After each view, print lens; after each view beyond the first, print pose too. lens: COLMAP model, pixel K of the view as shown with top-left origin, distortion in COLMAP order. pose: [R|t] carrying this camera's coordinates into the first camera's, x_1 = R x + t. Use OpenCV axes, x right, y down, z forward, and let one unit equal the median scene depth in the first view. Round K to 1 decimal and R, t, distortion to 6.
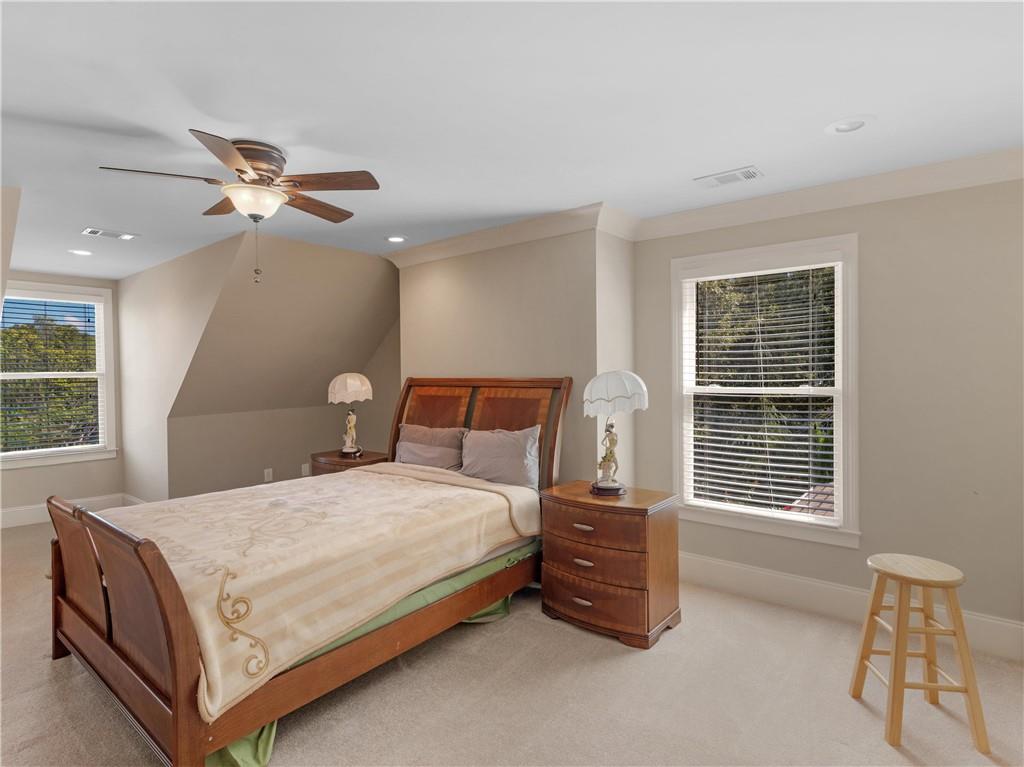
lens RADIAL K [[523.6, 0, 518.3], [0, 523.6, 383.2], [0, 0, 1]] dist [-0.001350, 0.000125]
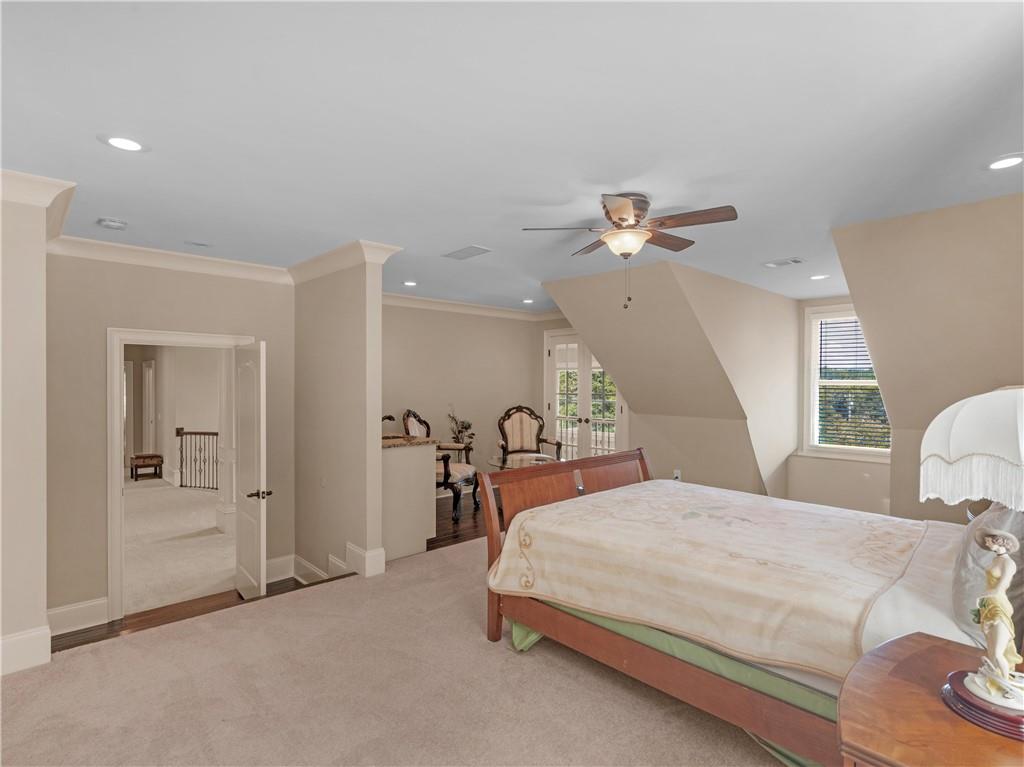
lens RADIAL K [[523.6, 0, 518.3], [0, 523.6, 383.2], [0, 0, 1]] dist [-0.001350, 0.000125]
pose [[-0.131840, 0.013638, -0.991177, 0.744985], [-0.015908, 0.999747, 0.015872, -0.034891], [0.991143, 0.017861, -0.131590, 0.903206]]
